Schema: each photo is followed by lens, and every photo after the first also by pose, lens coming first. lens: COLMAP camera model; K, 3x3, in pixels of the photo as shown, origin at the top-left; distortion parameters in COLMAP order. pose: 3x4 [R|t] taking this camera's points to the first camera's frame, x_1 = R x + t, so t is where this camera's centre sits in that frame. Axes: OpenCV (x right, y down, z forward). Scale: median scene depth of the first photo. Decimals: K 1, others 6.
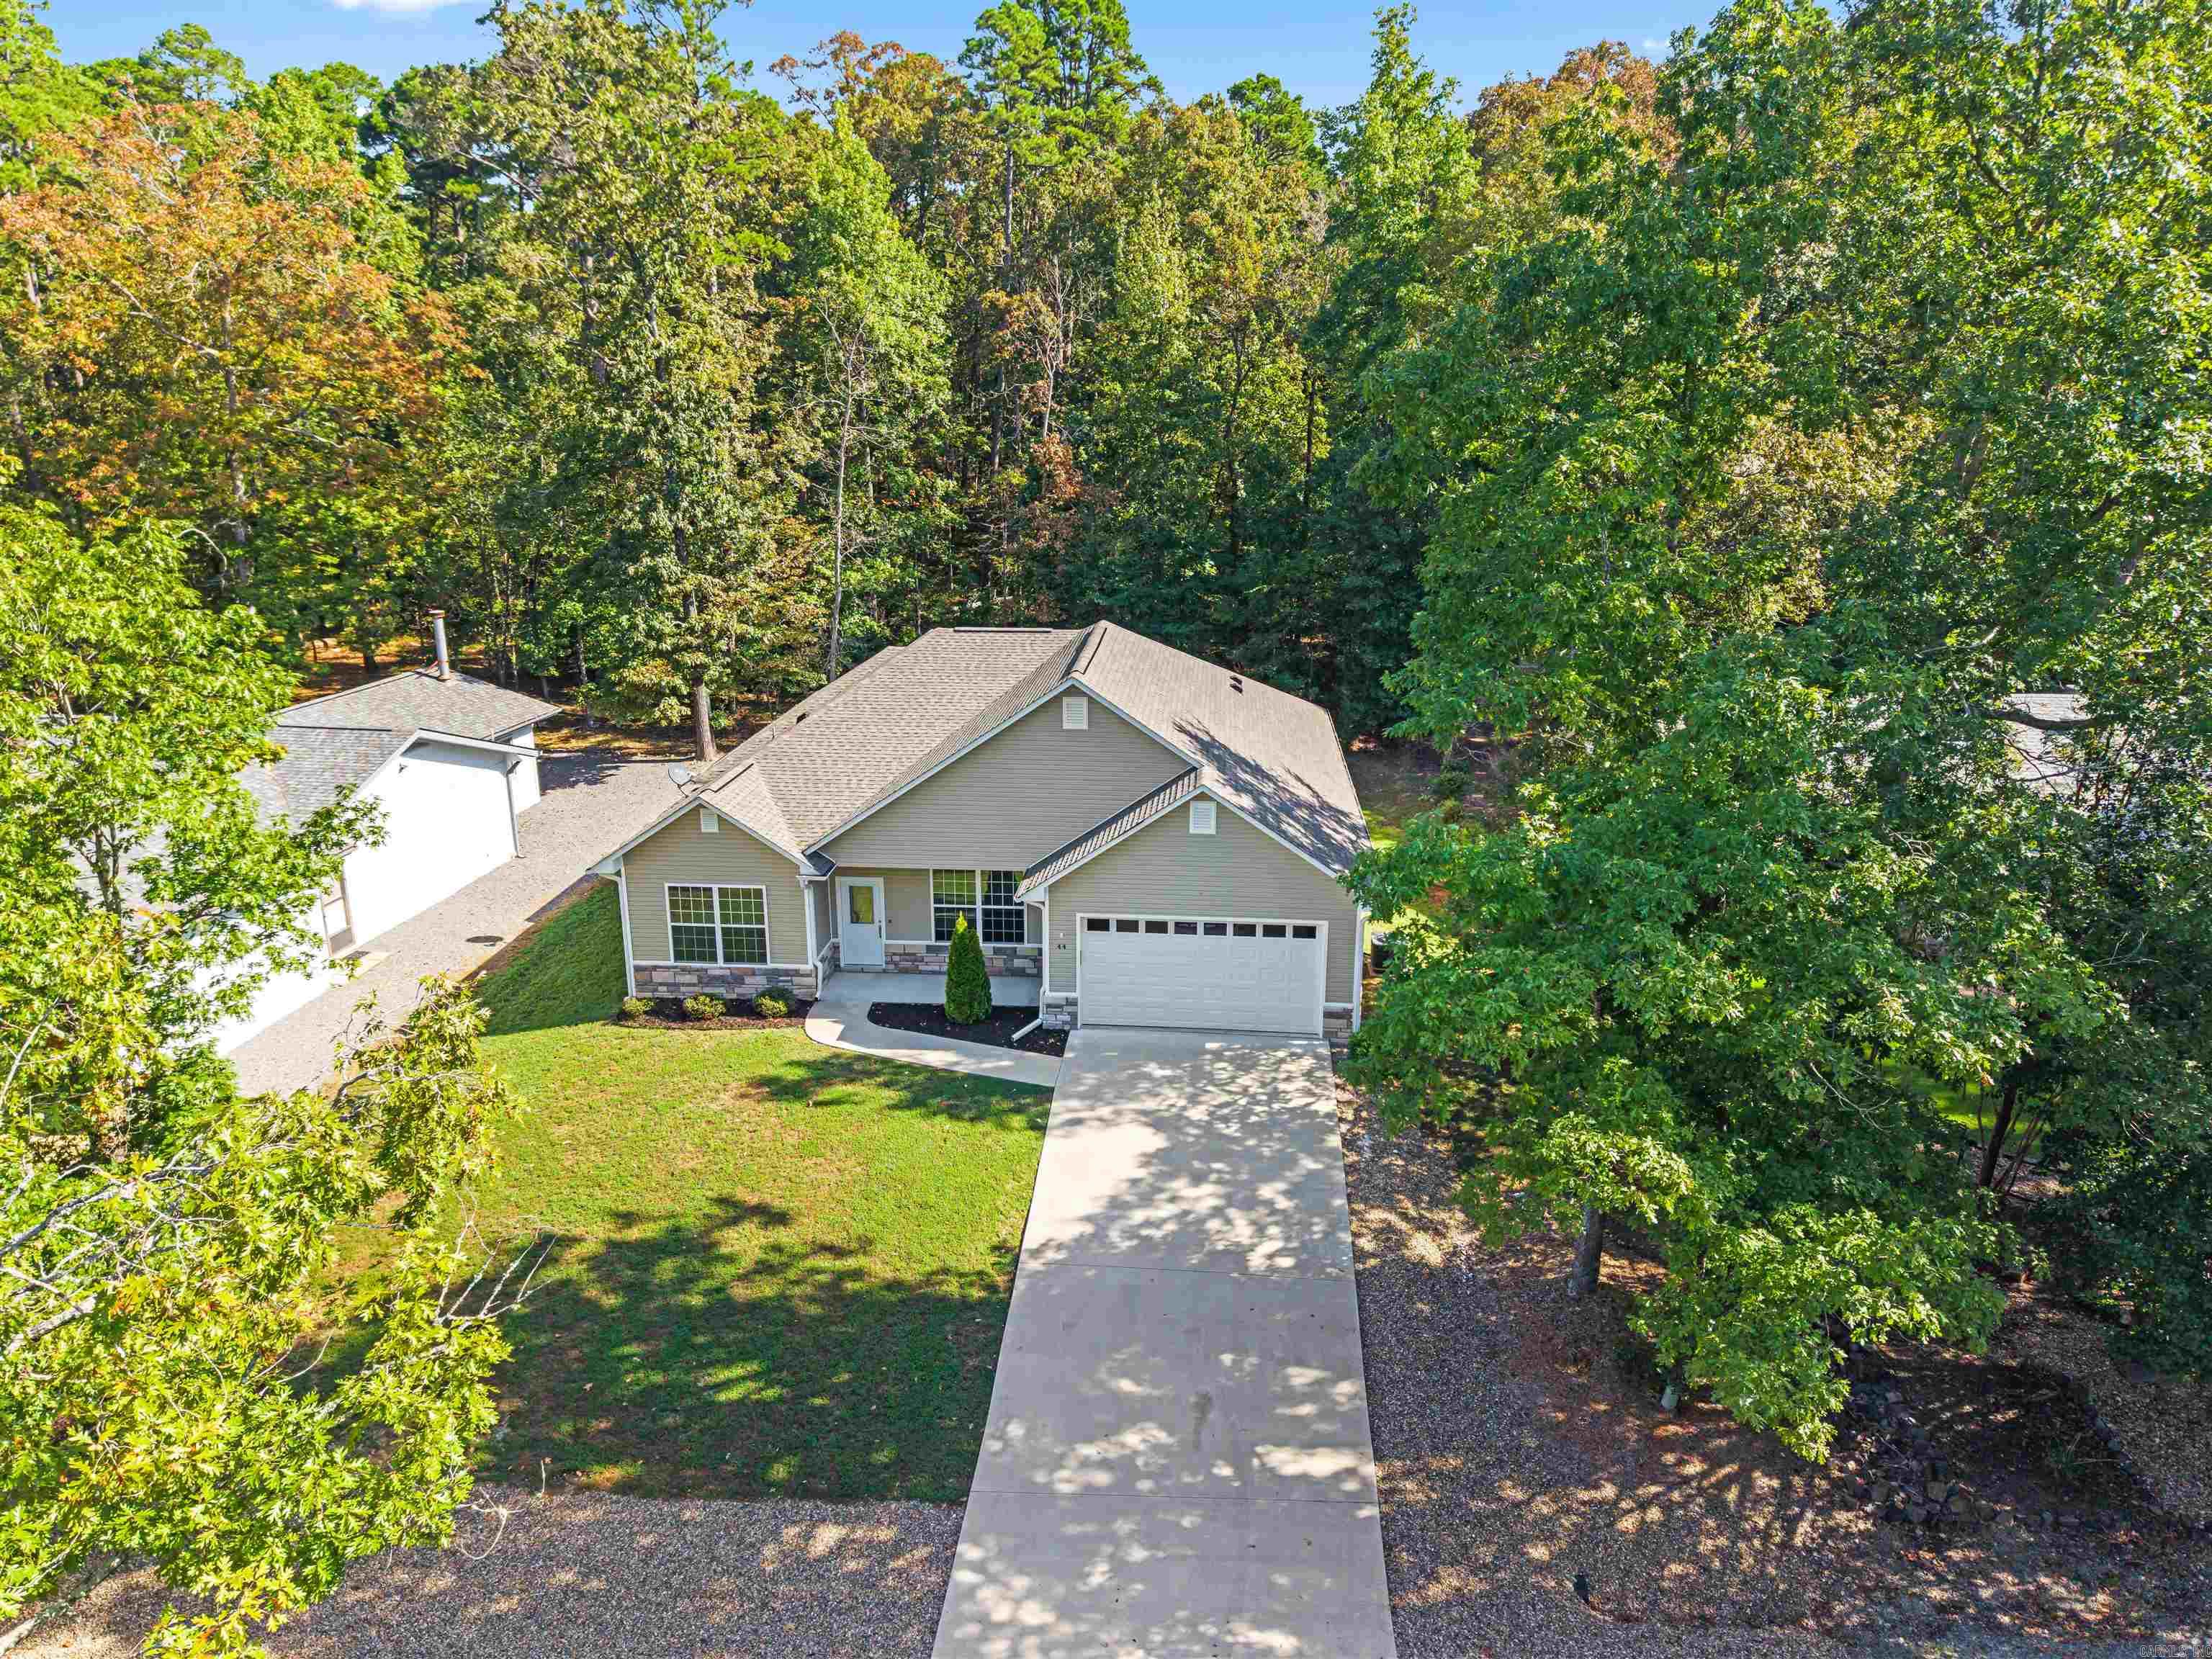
lens RADIAL K [[1490.6, 0, 1123.2], [0, 1490.6, 837.3], [0, 0, 1]] dist [0.023768, -0.026819]
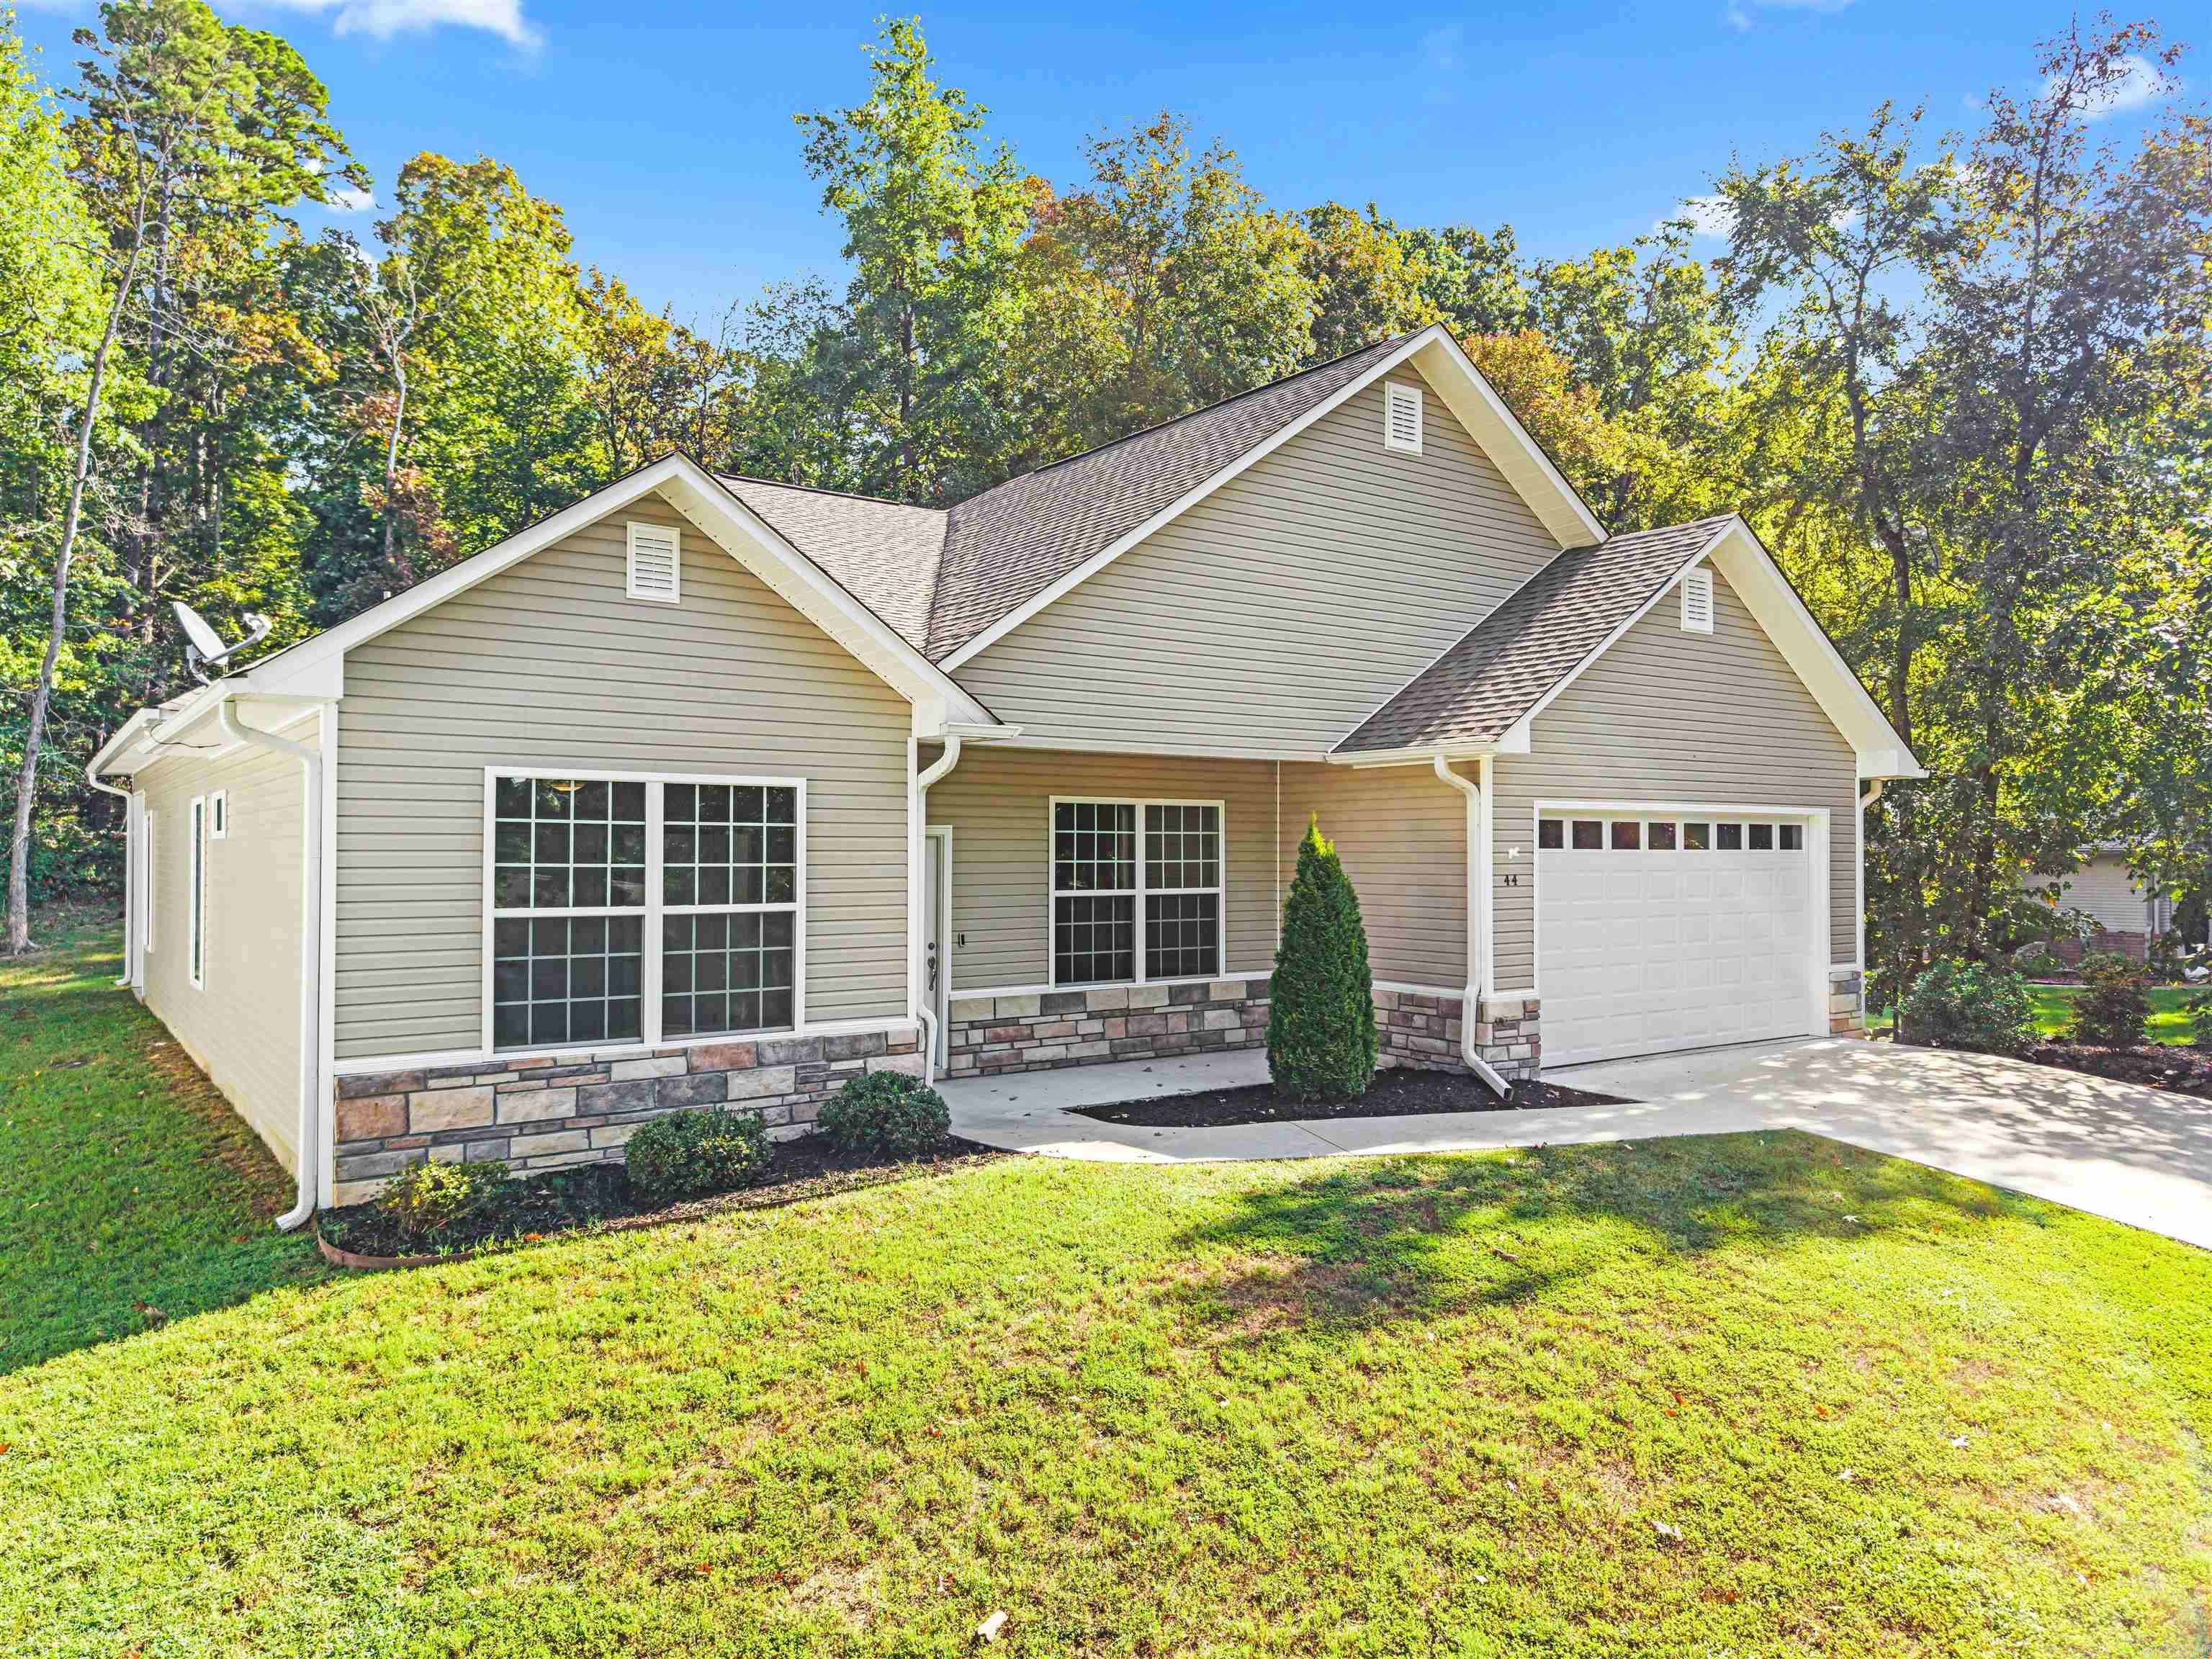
lens RADIAL K [[1490.6, 0, 1095.4], [0, 1490.6, 835.7], [0, 0, 1]] dist [0.023768, -0.026819]
pose [[0.768123, 0.005161, 0.640281, -0.423517], [0.183201, 0.956392, -0.227489, 0.139751], [-0.613534, 0.292040, 0.733681, 0.745737]]
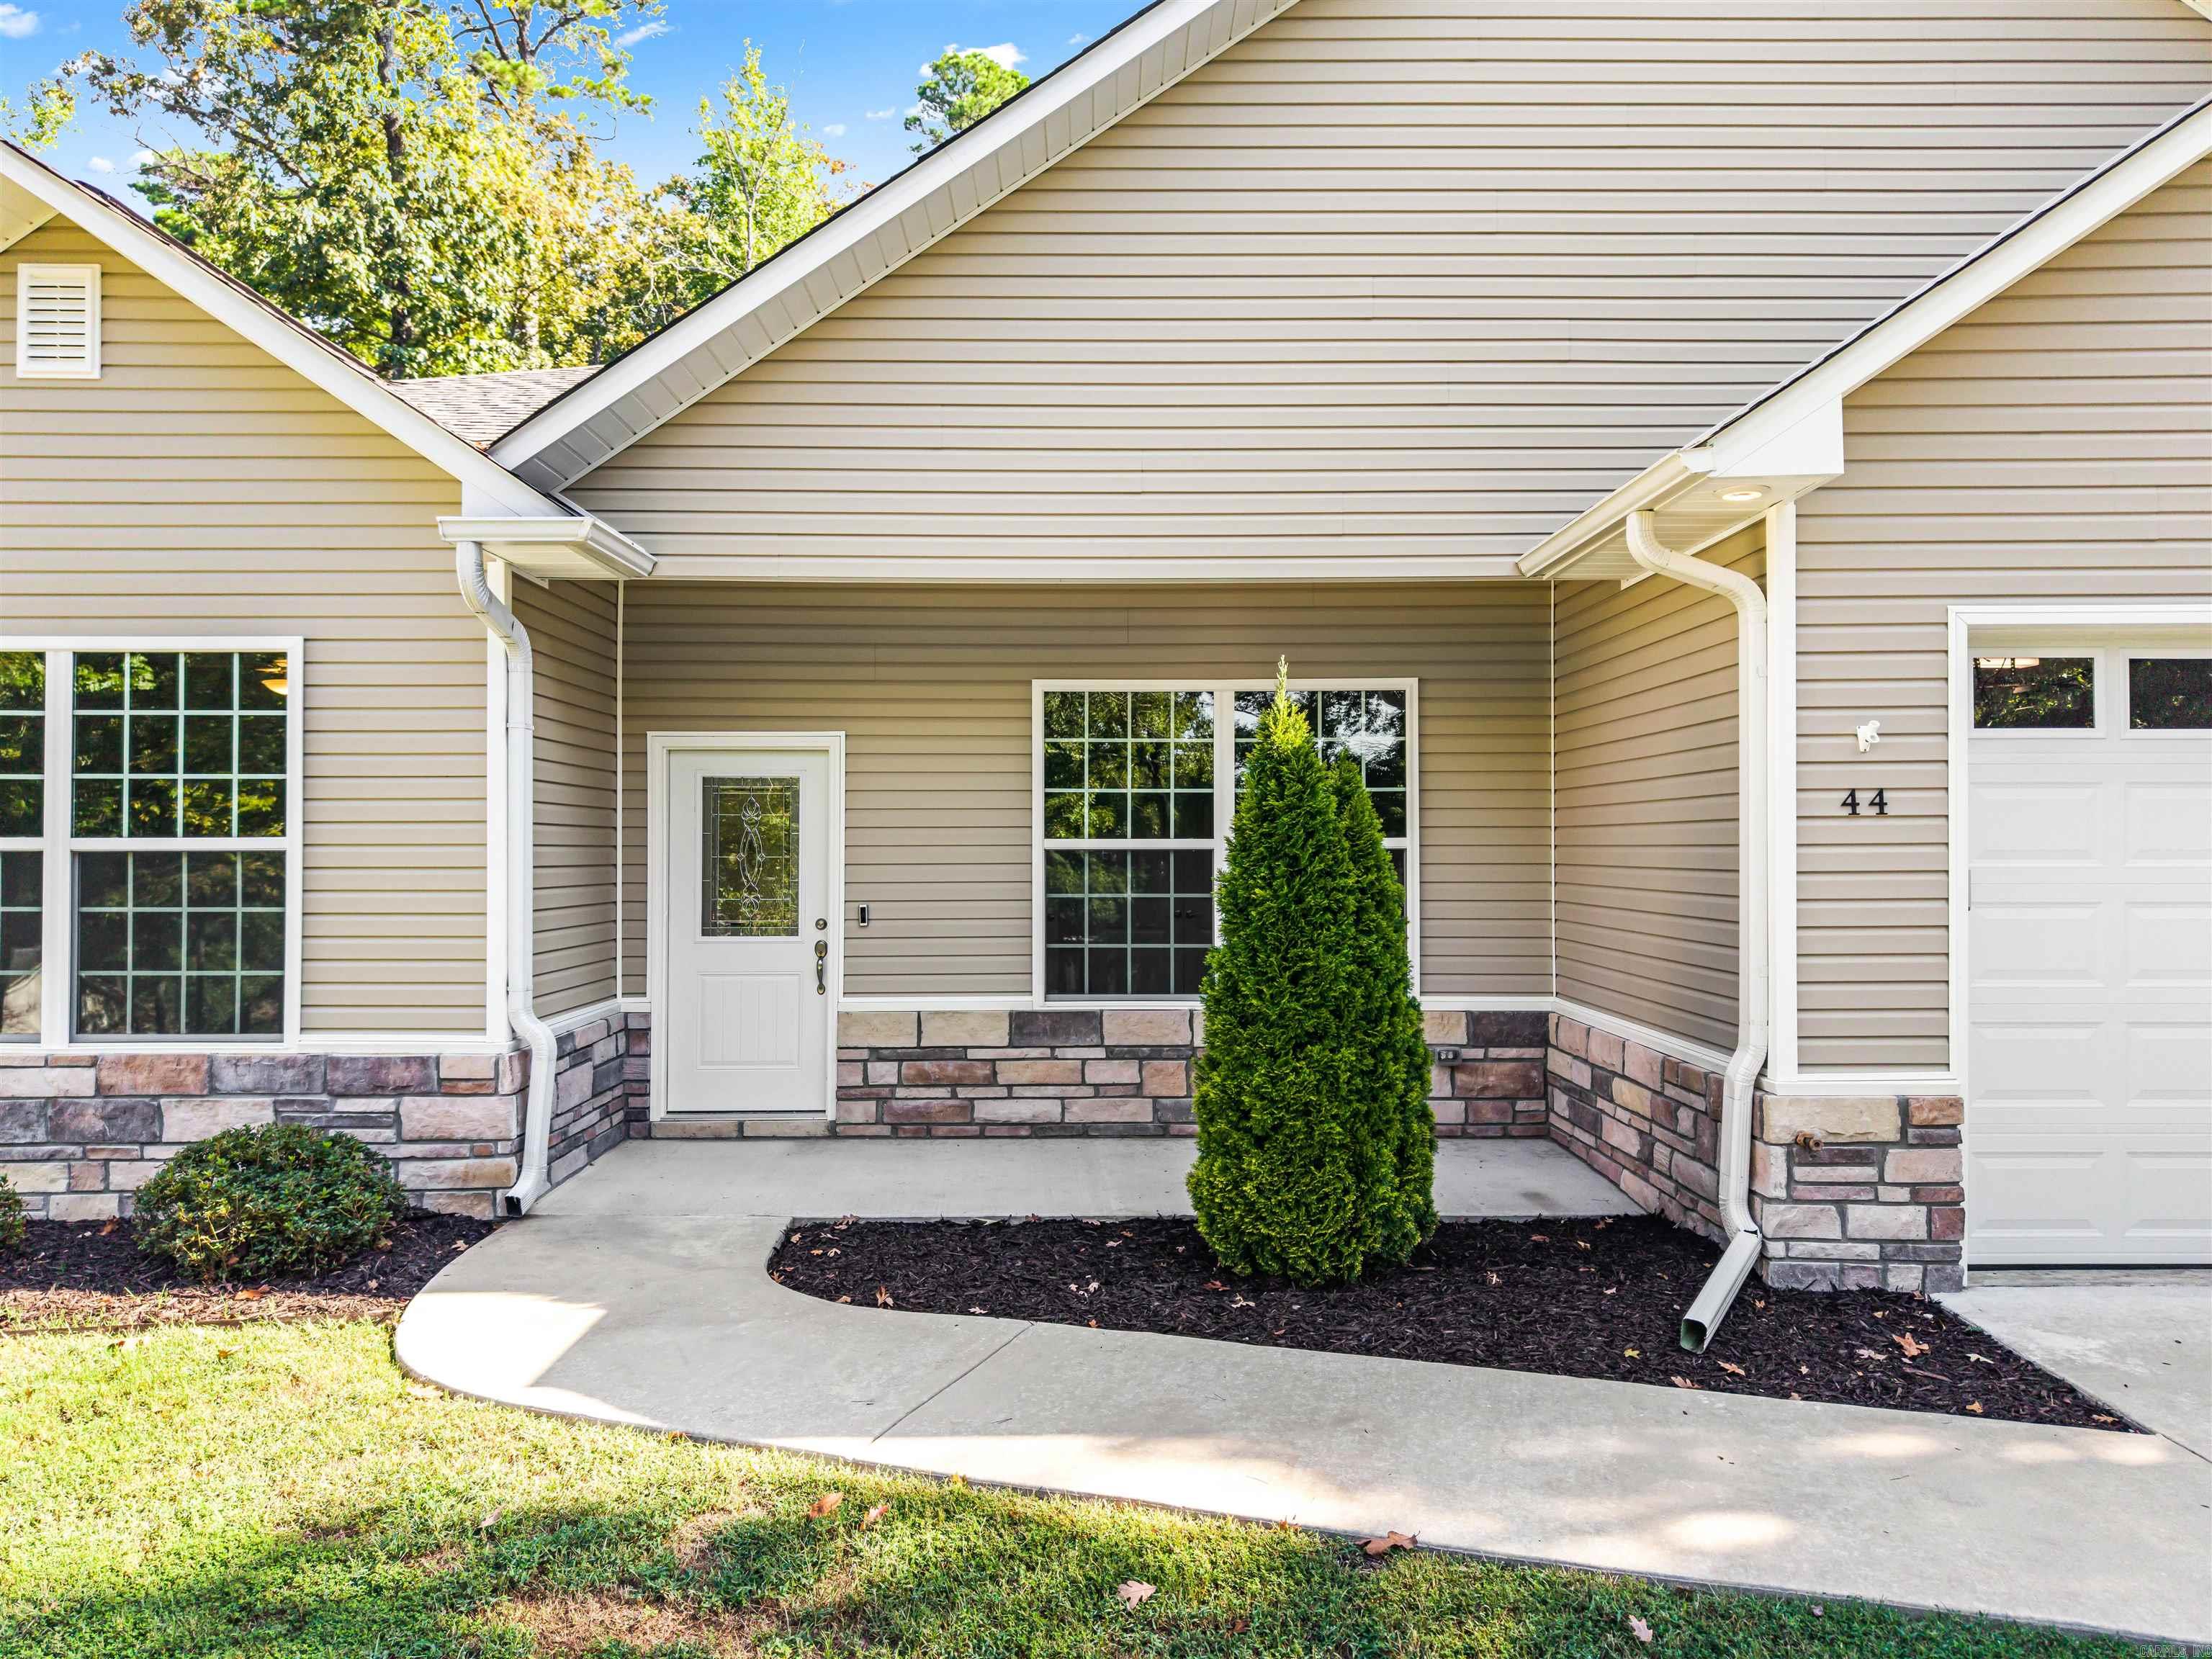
lens RADIAL K [[1490.6, 0, 1100.8], [0, 1490.6, 840.4], [0, 0, 1]] dist [0.023768, -0.026819]
pose [[0.997354, -0.002487, 0.072658, -0.148851], [0.023618, 0.956290, -0.291466, 0.129592], [-0.068757, 0.292411, 0.953818, 0.832993]]
